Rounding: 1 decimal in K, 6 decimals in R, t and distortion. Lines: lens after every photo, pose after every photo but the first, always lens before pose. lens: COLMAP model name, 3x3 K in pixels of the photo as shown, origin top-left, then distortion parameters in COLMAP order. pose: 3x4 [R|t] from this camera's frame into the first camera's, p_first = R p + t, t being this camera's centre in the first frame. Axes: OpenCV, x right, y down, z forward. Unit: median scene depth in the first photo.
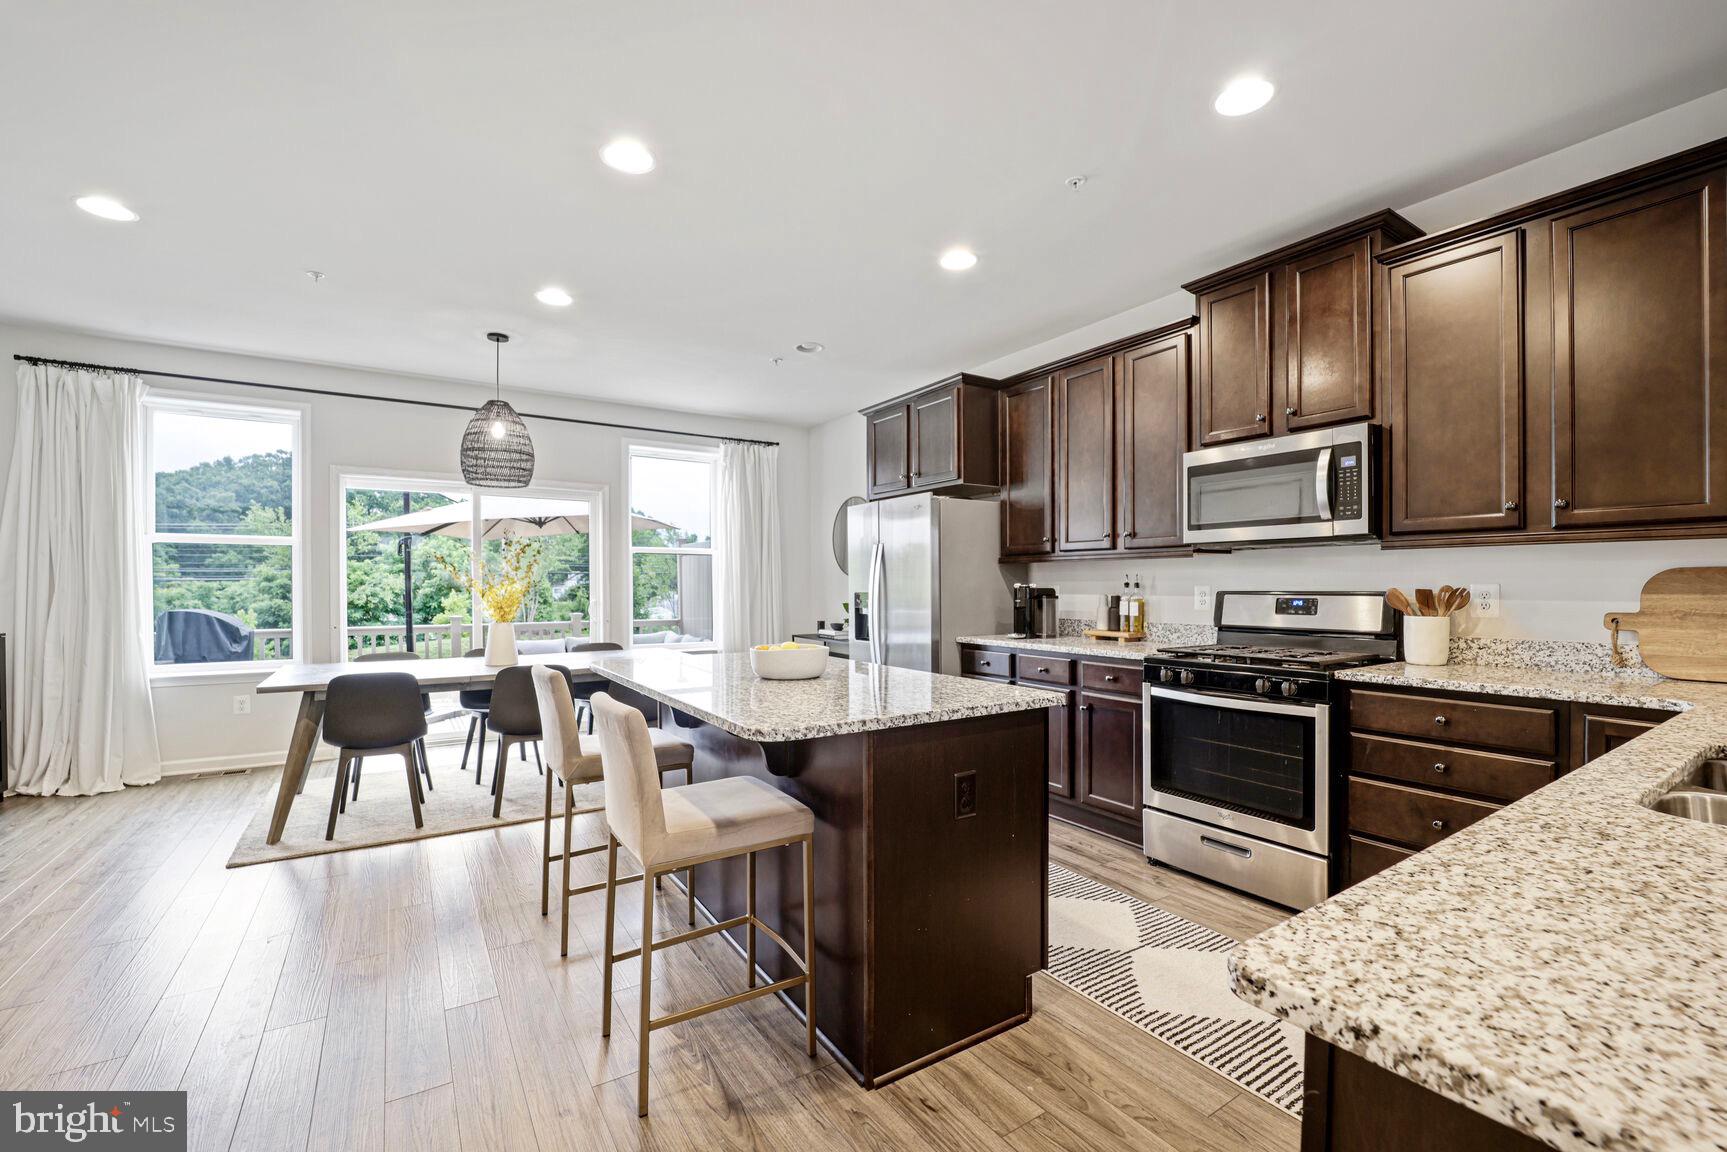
lens RADIAL K [[722.6, 0, 849.5], [0, 722.6, 579.7], [0, 0, 1]] dist [0.004573, 0.000498]
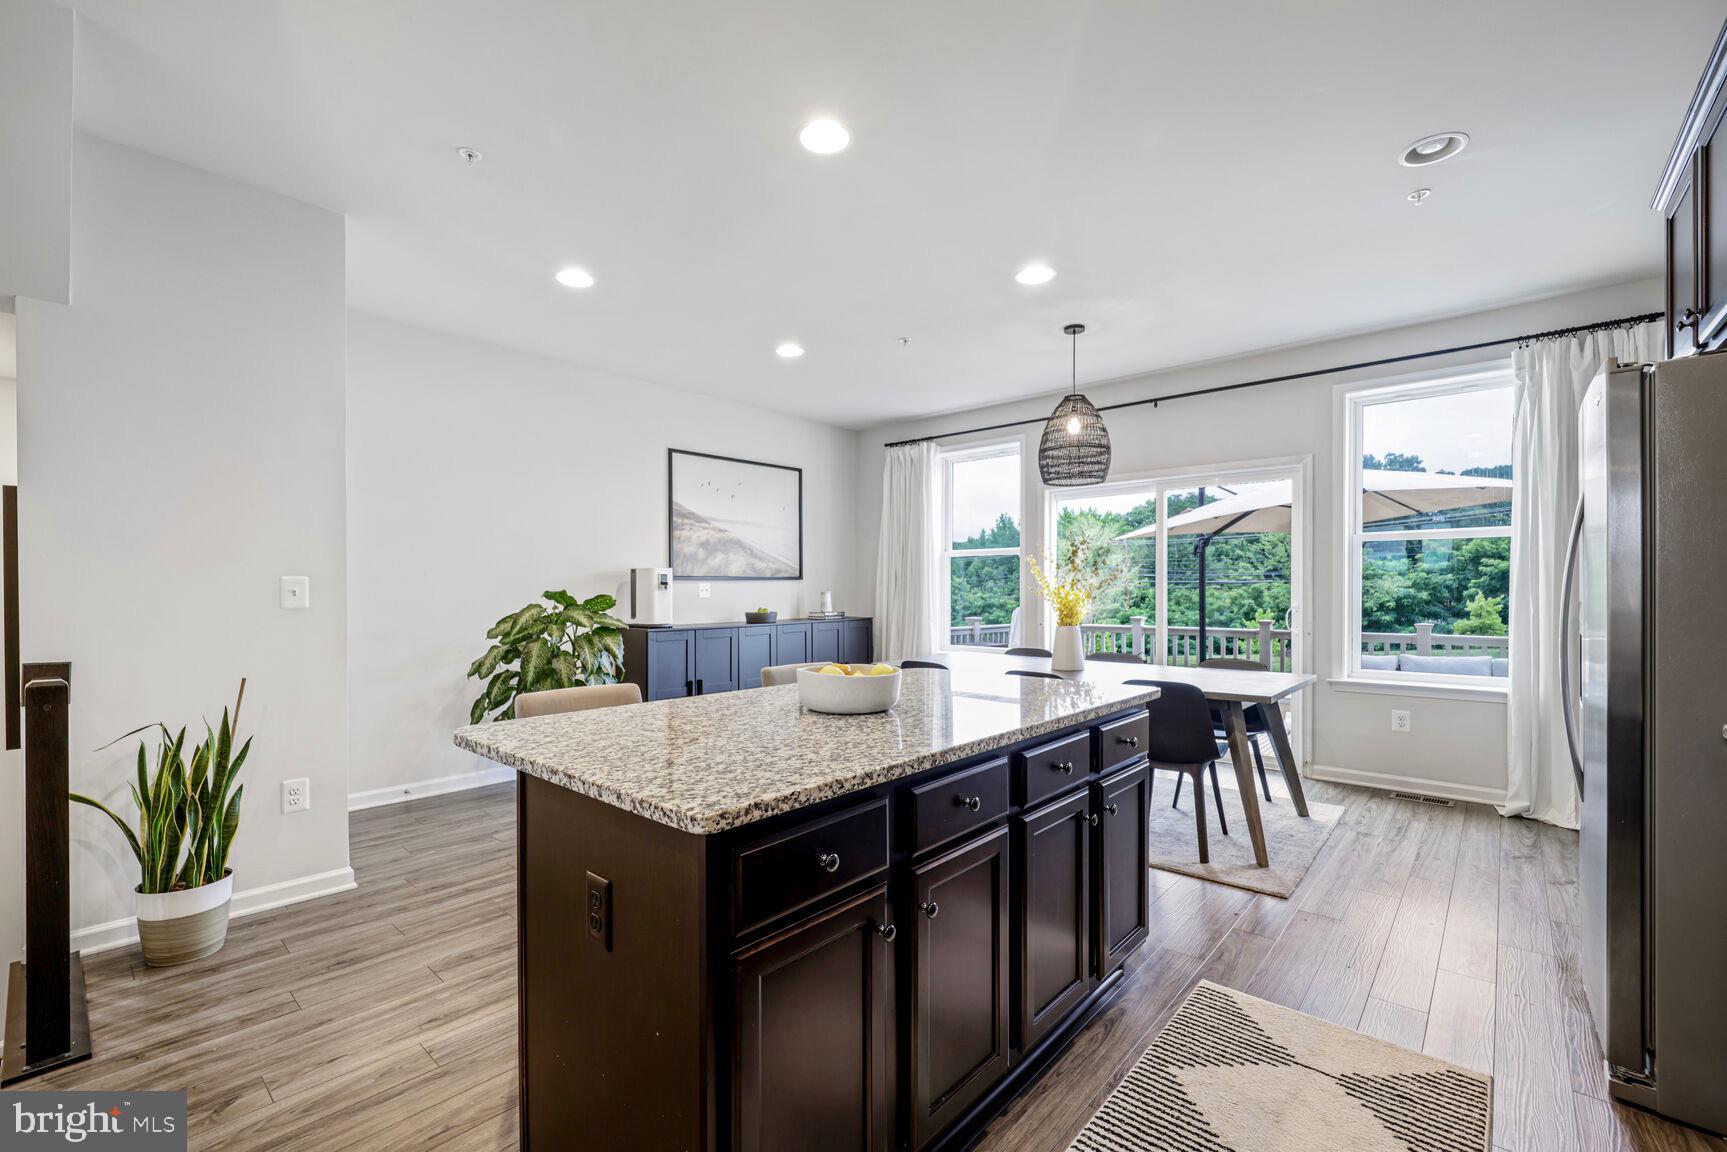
lens RADIAL K [[722.6, 0, 869.3], [0, 722.6, 589.2], [0, 0, 1]] dist [0.004573, 0.000498]
pose [[0.273956, 0.006449, -0.961721, 0.372178], [0.004677, 0.999957, 0.008037, 0.004117], [0.961731, -0.006700, 0.273914, 0.469194]]
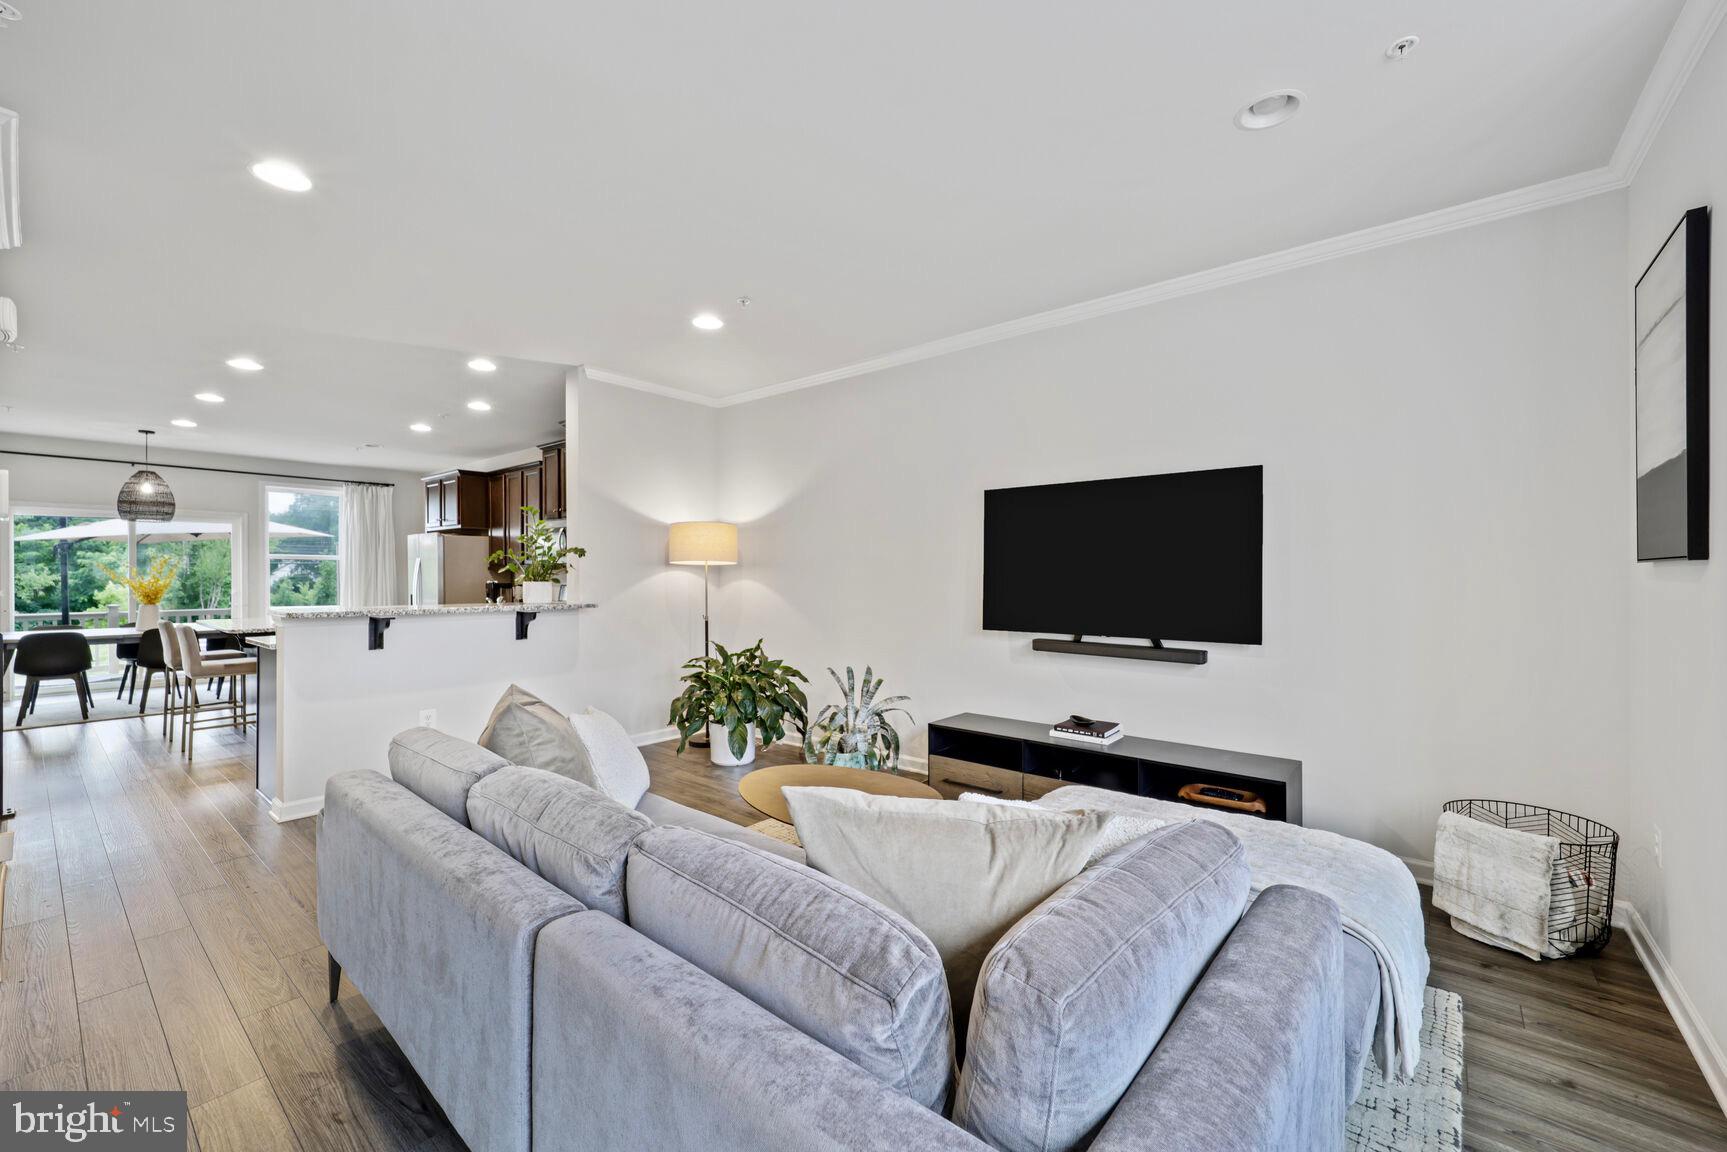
lens RADIAL K [[722.6, 0, 872.7], [0, 722.6, 571.4], [0, 0, 1]] dist [0.004573, 0.000498]
pose [[0.952594, 0.006152, 0.304182, 0.593995], [-0.005545, 0.999981, -0.002858, -0.019743], [-0.304194, 0.001036, 0.952610, -1.091603]]
